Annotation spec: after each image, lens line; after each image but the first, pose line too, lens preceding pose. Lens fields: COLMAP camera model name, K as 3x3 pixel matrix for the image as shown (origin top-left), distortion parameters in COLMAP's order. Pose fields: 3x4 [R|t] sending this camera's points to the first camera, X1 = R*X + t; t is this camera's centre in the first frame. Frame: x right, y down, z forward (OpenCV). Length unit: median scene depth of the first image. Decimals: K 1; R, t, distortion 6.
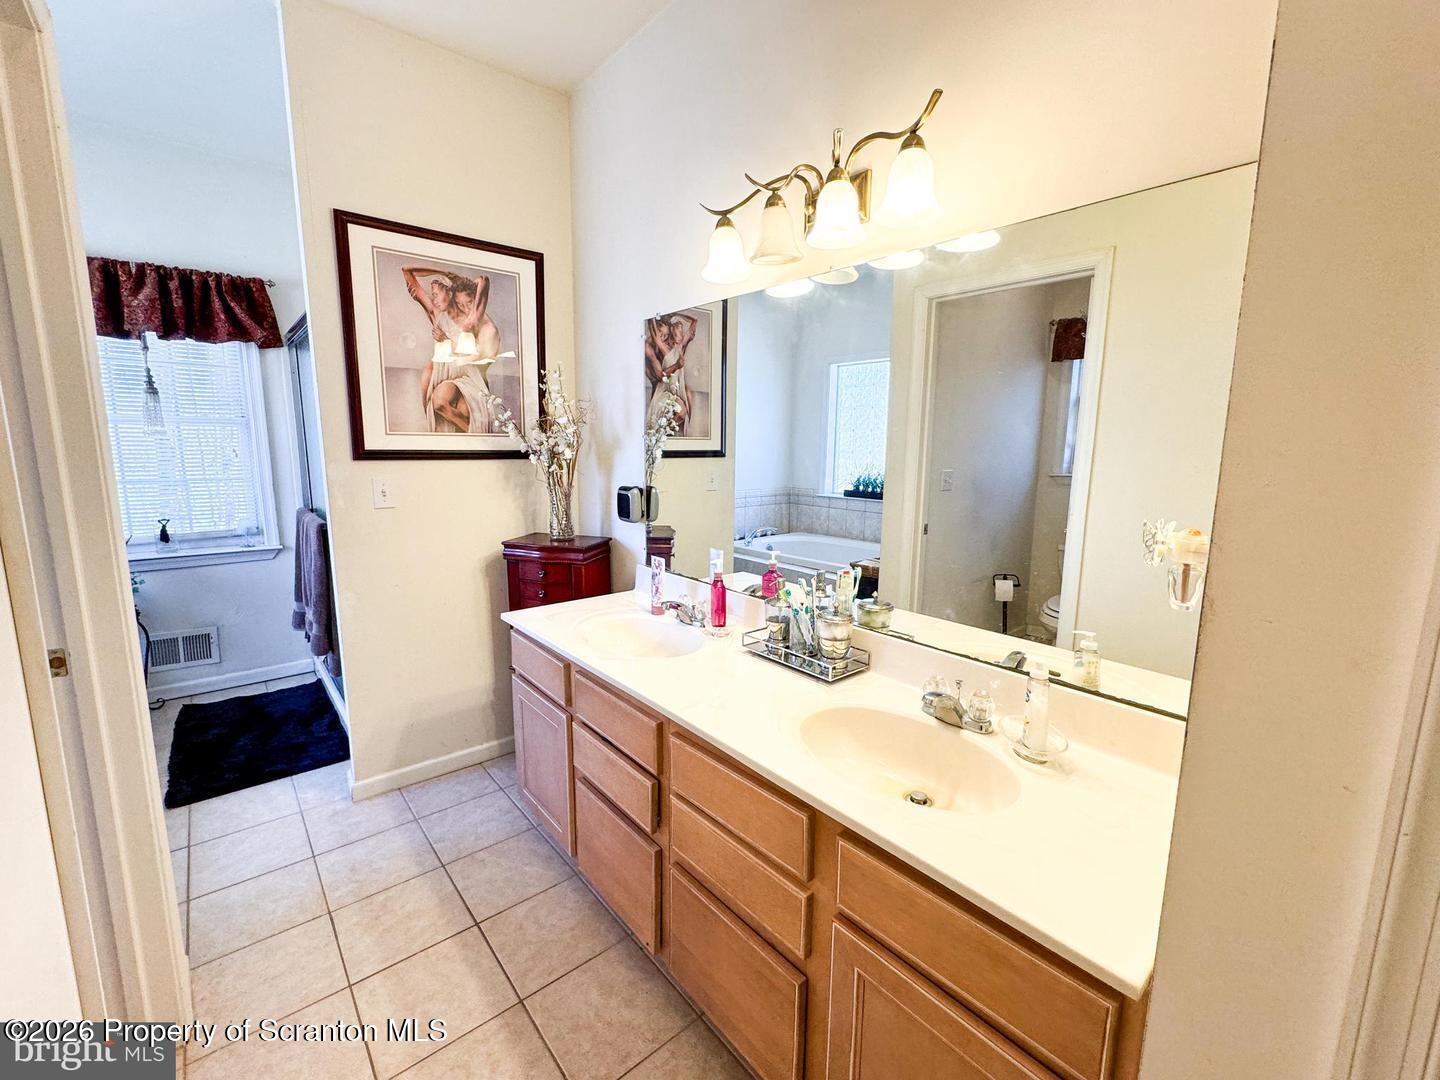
lens RADIAL K [[600.6, 0, 719.6], [0, 600.6, 540.1], [0, 0, 1]] dist [0.002045, -0.000504]
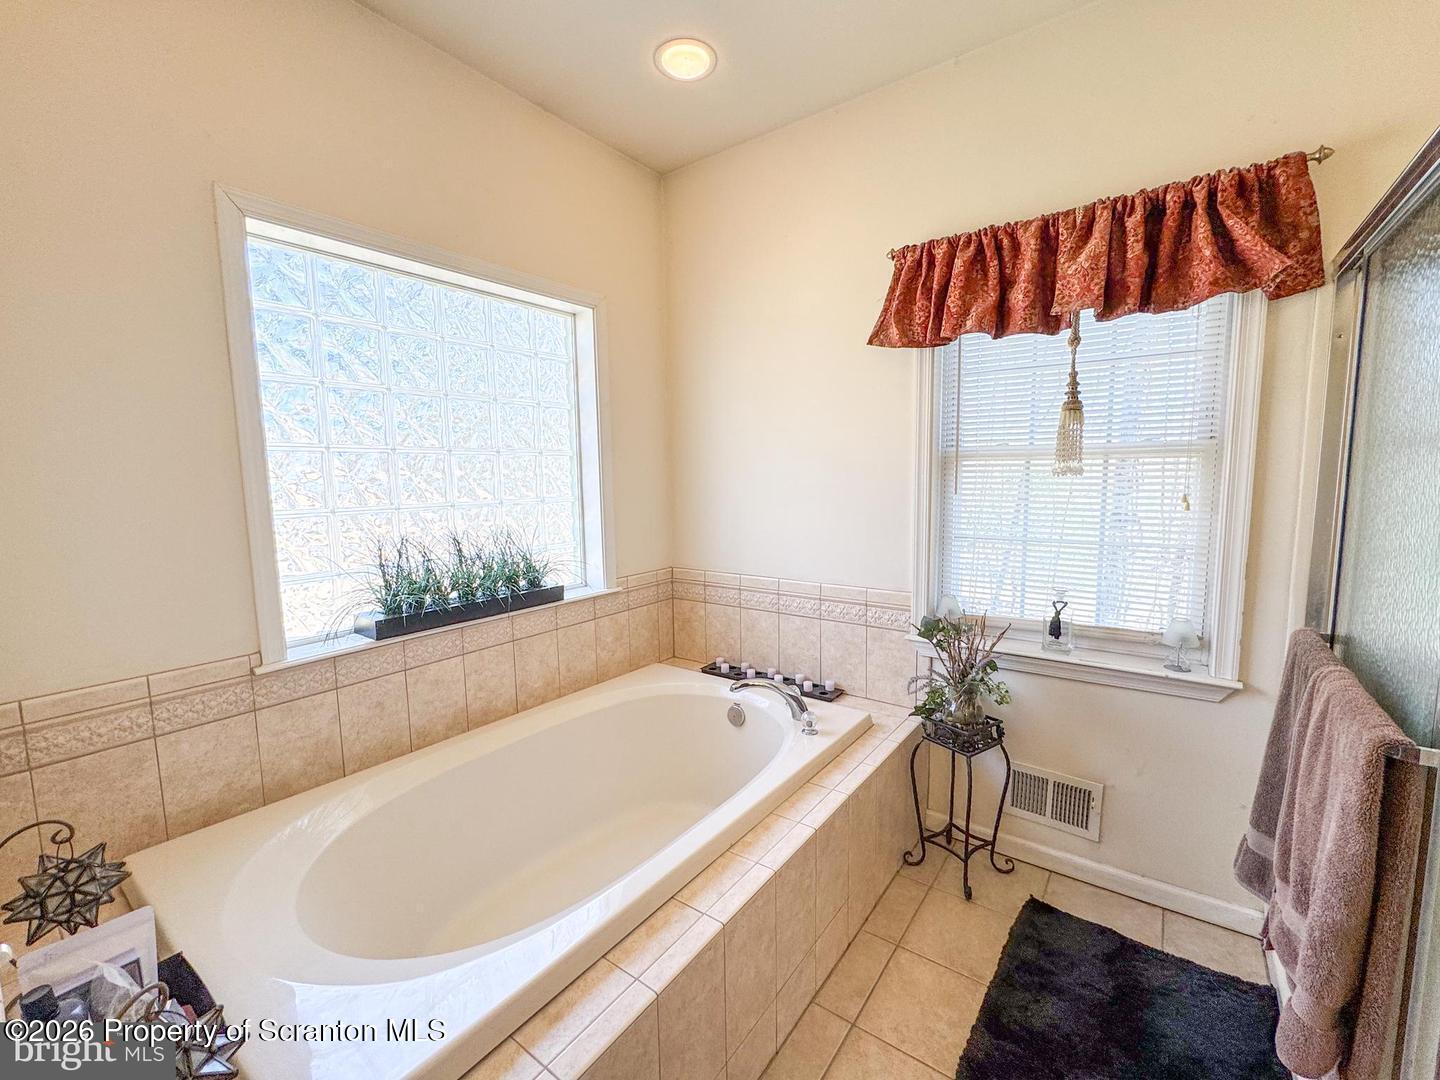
lens RADIAL K [[600.6, 0, 720.9], [0, 600.6, 541.5], [0, 0, 1]] dist [0.002045, -0.000504]
pose [[0.220807, 0.092965, -0.970877, -0.373508], [-0.135153, 0.988760, 0.063939, -0.091322], [0.965908, 0.117099, 0.230889, 0.481784]]
